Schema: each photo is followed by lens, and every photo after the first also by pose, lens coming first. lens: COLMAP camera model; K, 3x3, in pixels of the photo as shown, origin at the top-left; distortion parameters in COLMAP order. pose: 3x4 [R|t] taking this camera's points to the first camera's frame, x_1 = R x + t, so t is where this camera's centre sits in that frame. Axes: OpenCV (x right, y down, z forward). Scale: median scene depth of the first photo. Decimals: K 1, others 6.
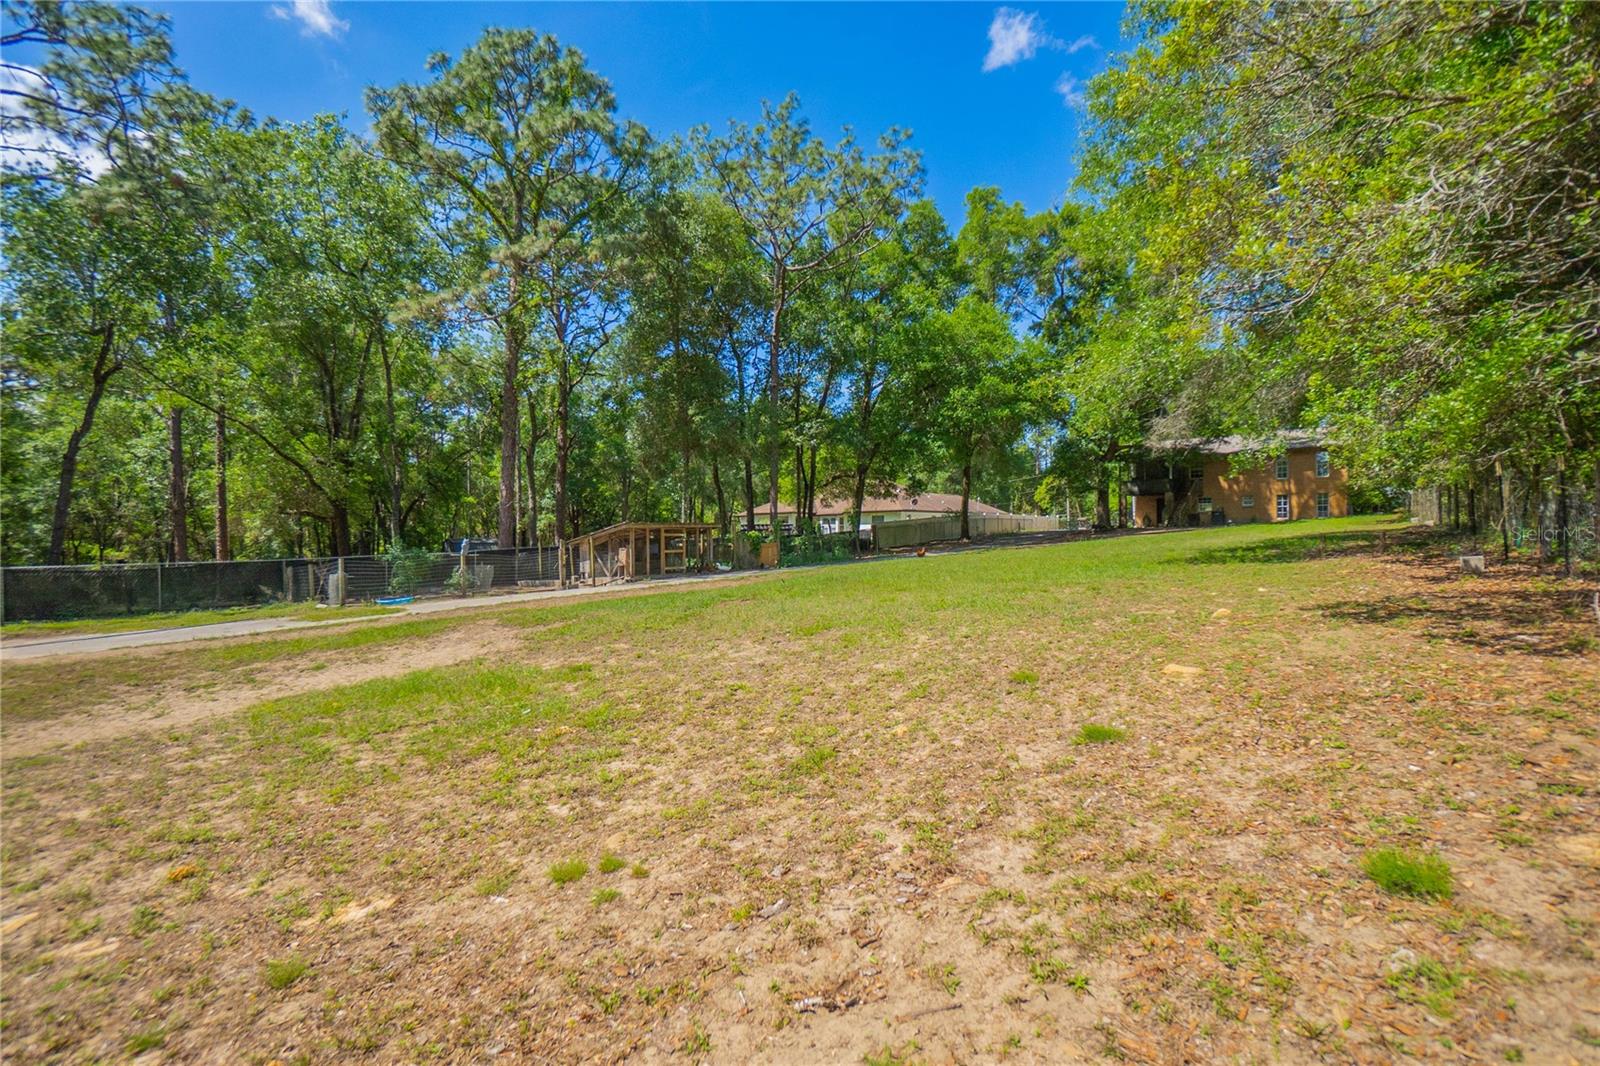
lens RADIAL K [[717.0, 0, 800.0], [0, 717.0, 533.0], [0, 0, 1]] dist [-0.062944, 0.023855]
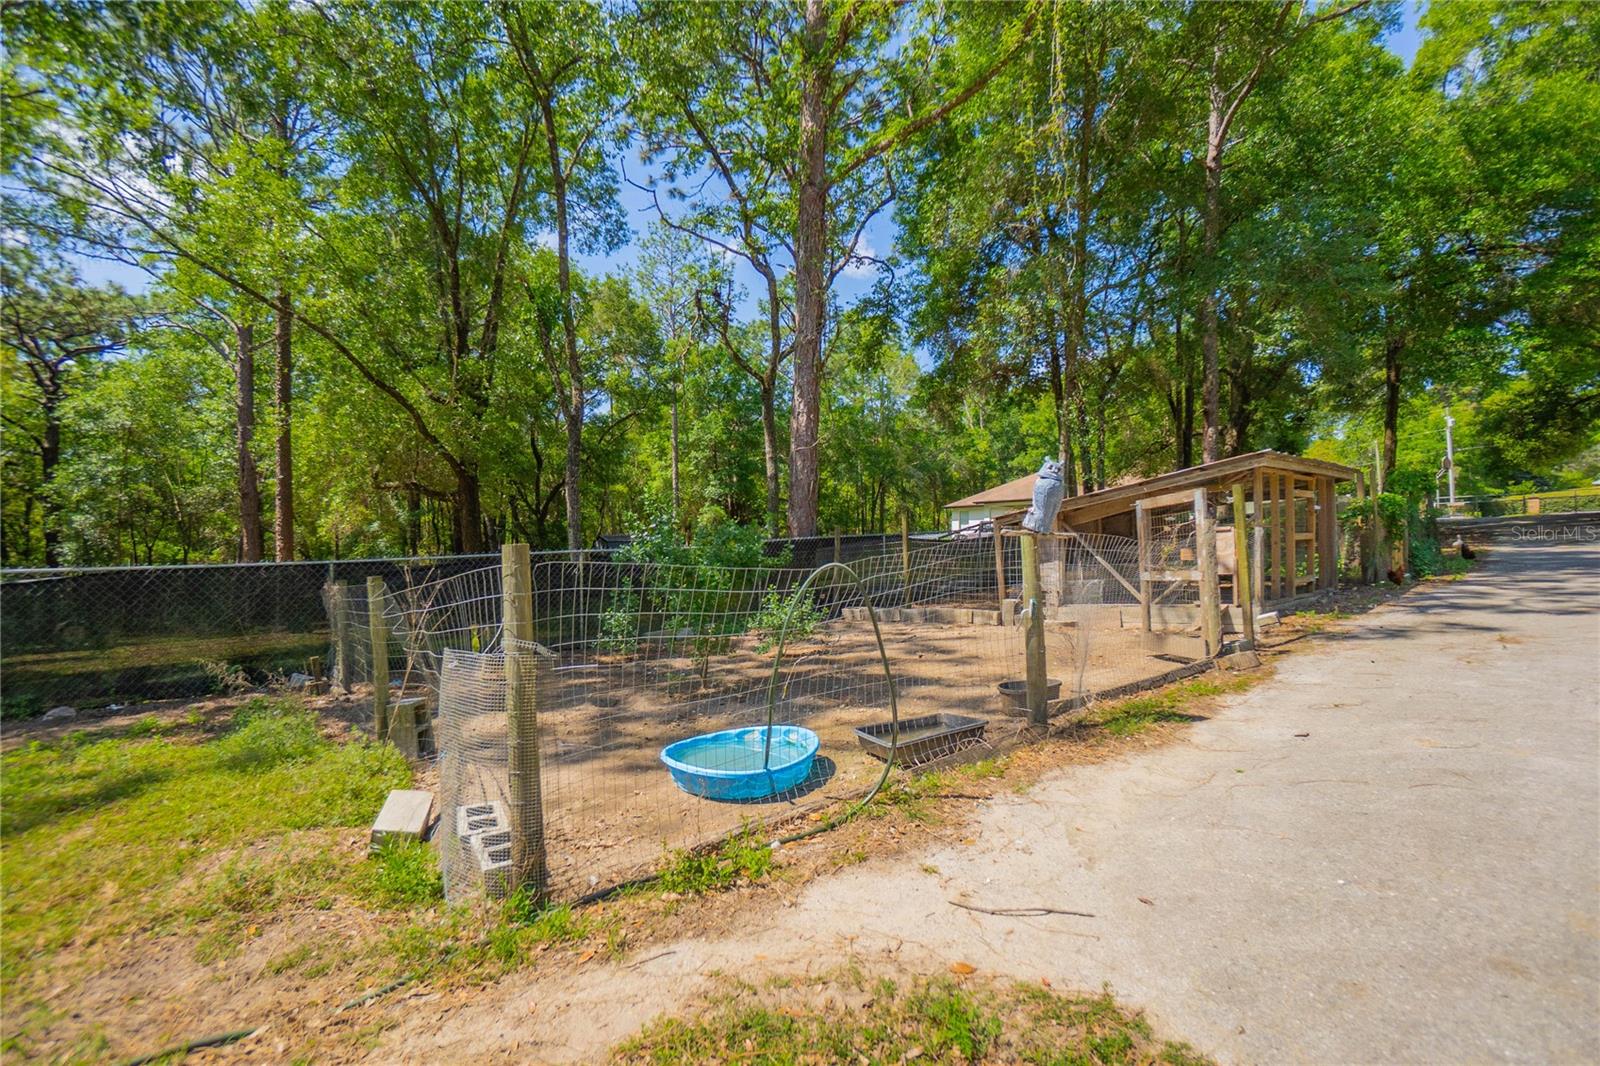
lens RADIAL K [[717.0, 0, 800.0], [0, 717.0, 533.0], [0, 0, 1]] dist [-0.062944, 0.023855]
pose [[0.991145, -0.009182, -0.132467, -0.302151], [0.008531, 0.999949, -0.005478, 0.019970], [0.132511, 0.004300, 0.991172, 0.448998]]
